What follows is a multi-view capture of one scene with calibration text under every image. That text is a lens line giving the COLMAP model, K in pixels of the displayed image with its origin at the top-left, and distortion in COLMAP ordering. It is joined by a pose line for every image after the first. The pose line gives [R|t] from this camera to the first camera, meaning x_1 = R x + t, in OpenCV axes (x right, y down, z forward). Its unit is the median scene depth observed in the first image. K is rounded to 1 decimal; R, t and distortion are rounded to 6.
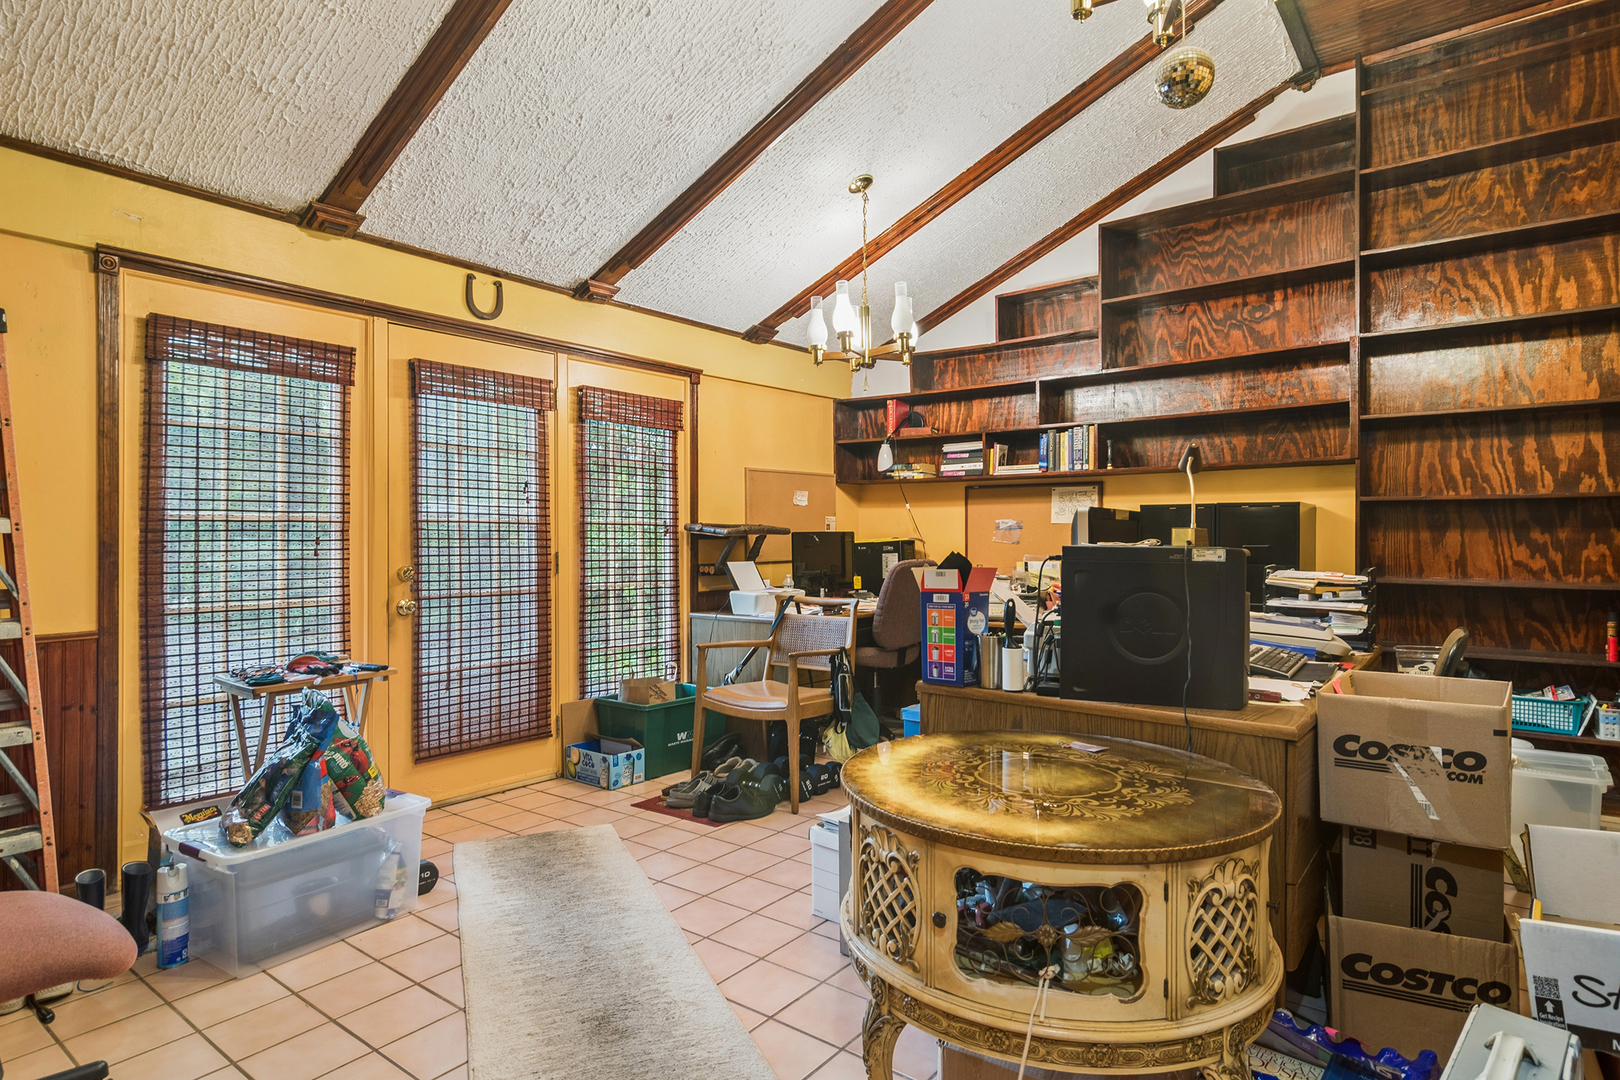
lens RADIAL K [[878.9, 0, 810.4], [0, 878.9, 537.7], [0, 0, 1]] dist [0.000898, -0.002333]
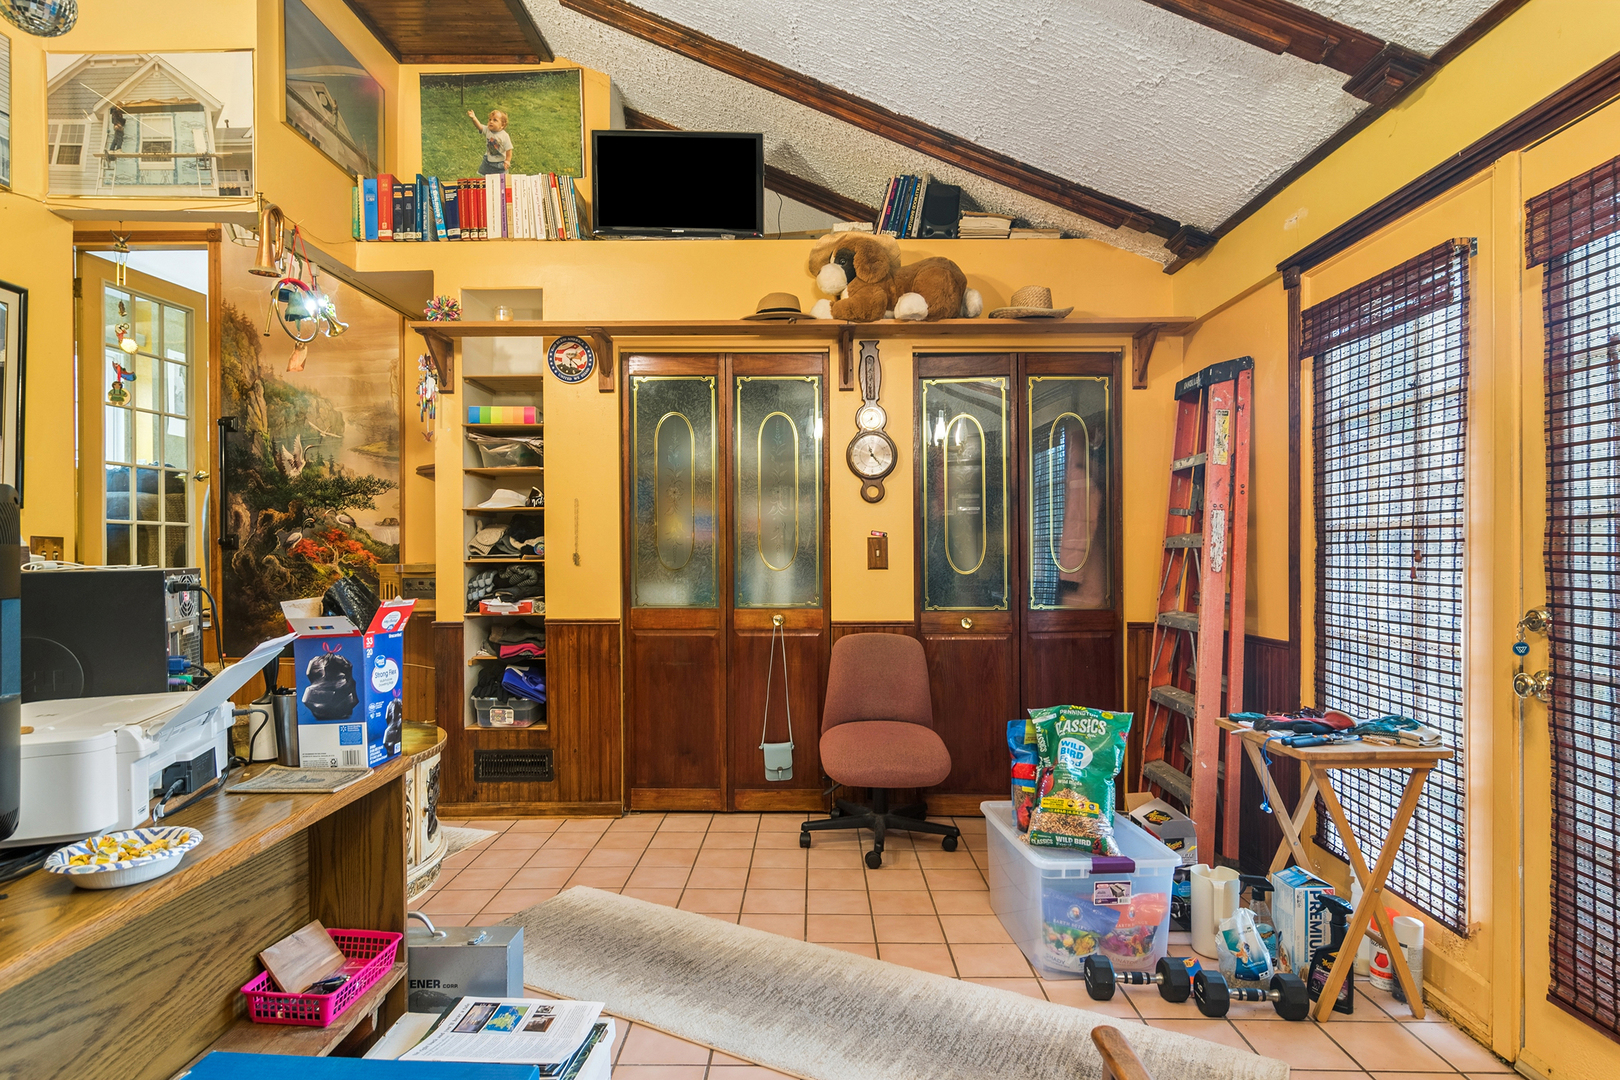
lens RADIAL K [[878.9, 0, 808.0], [0, 878.9, 548.0], [0, 0, 1]] dist [0.000898, -0.002333]
pose [[-0.797208, 0.005128, -0.603682, 0.211243], [0.004775, 0.999986, 0.002189, -0.005389], [0.603685, -0.001137, -0.797222, 1.260916]]
